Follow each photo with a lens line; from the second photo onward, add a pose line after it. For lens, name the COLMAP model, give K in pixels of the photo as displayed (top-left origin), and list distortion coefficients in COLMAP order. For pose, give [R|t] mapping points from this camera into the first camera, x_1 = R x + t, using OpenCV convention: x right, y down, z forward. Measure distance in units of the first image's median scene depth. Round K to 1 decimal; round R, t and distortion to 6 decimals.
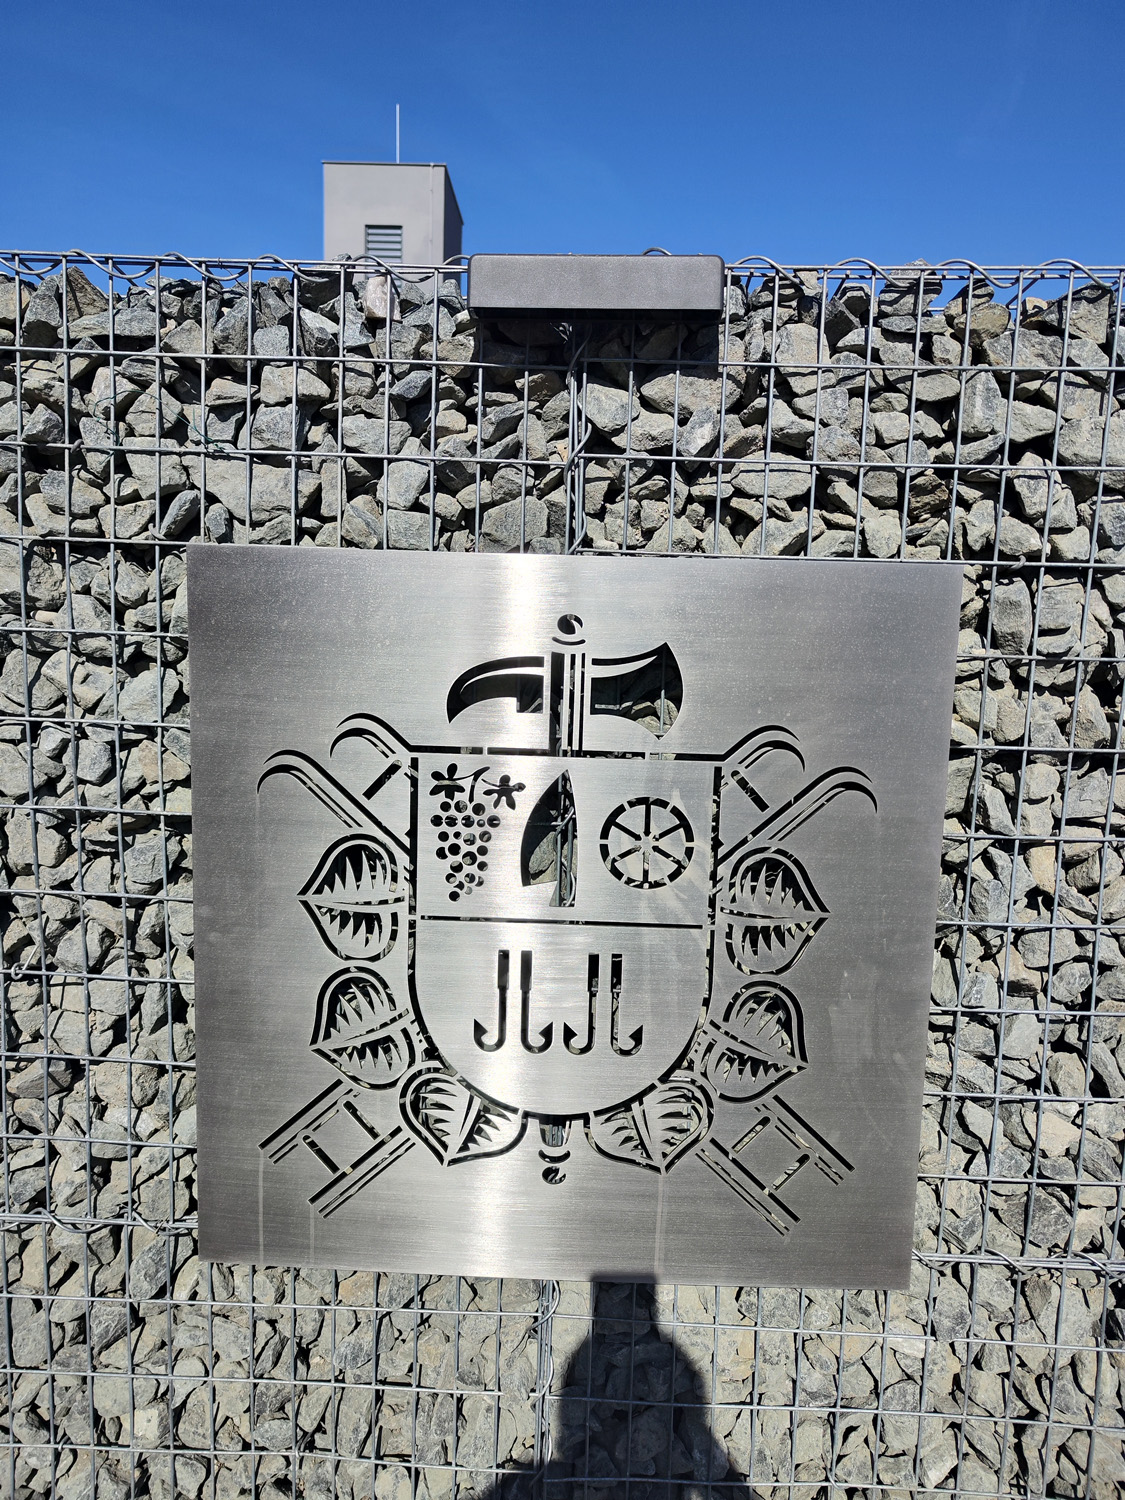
lens RADIAL K [[1010.5, 0, 563.9], [0, 1010.5, 744.2], [0, 0, 1]] dist [0.025903, -0.012152]
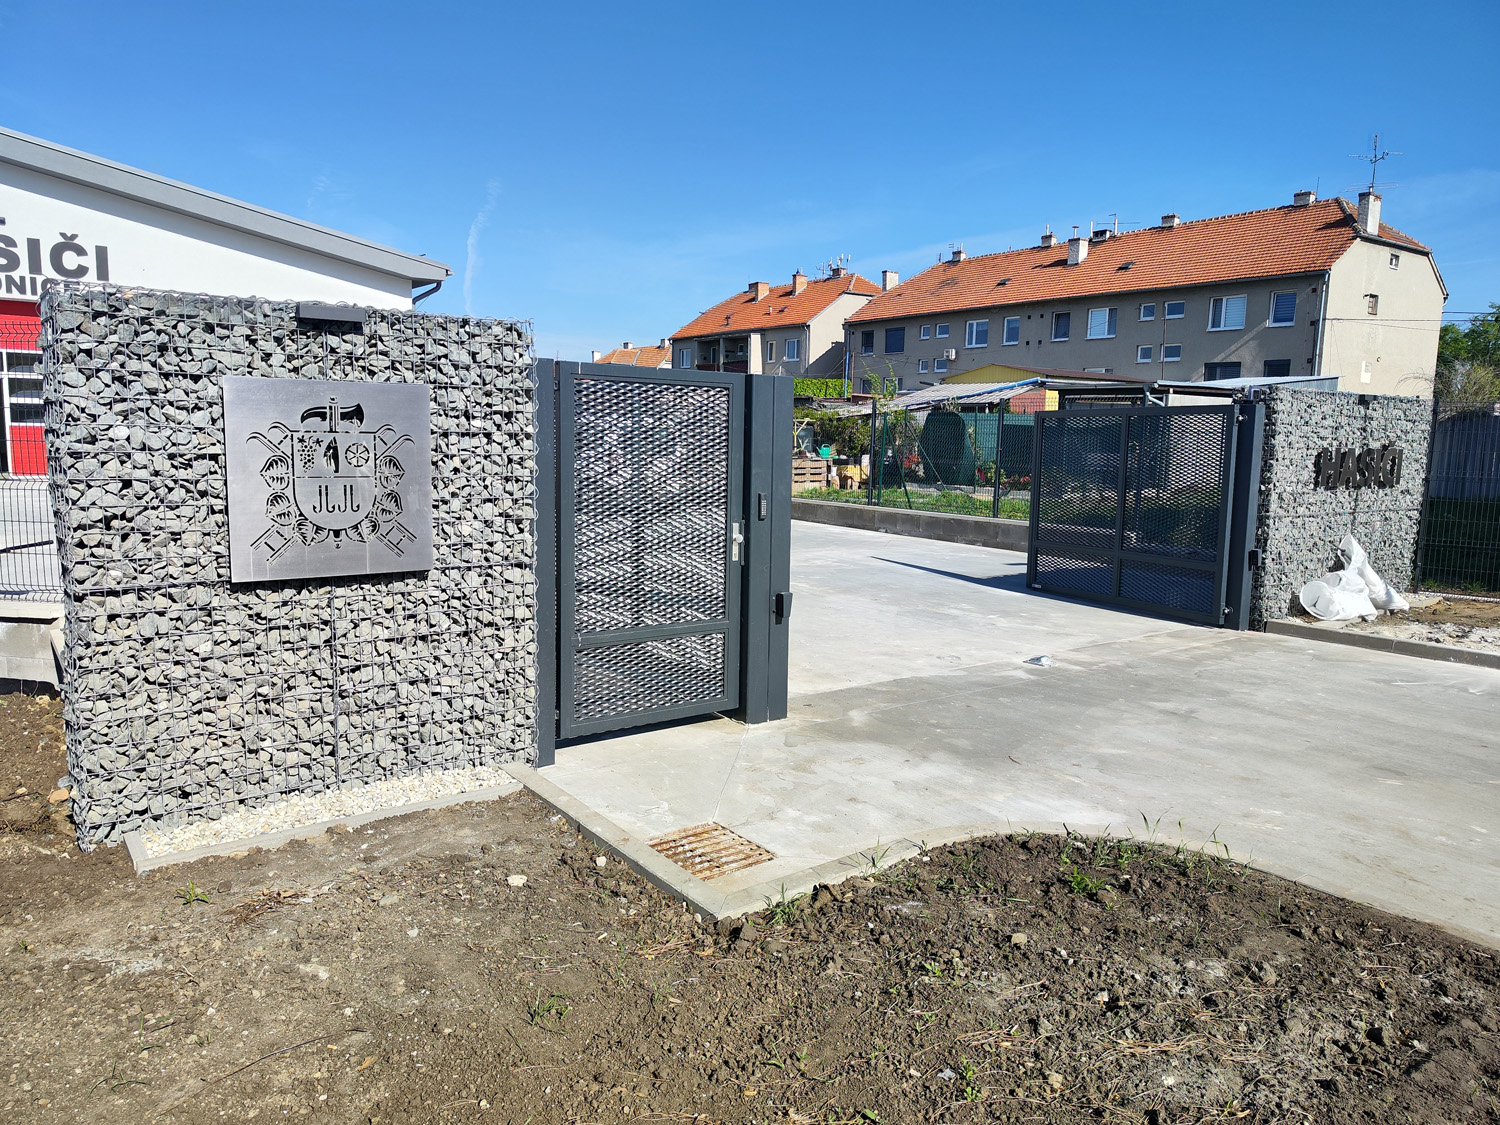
lens RADIAL K [[1010.5, 0, 751.7], [0, 1010.5, 559.6], [0, 0, 1]] dist [0.025903, -0.012152]
pose [[0.777606, -0.089638, 0.622330, -1.176817], [0.079641, 0.995855, 0.043926, 0.437309], [-0.623688, 0.015406, 0.781522, -2.927339]]
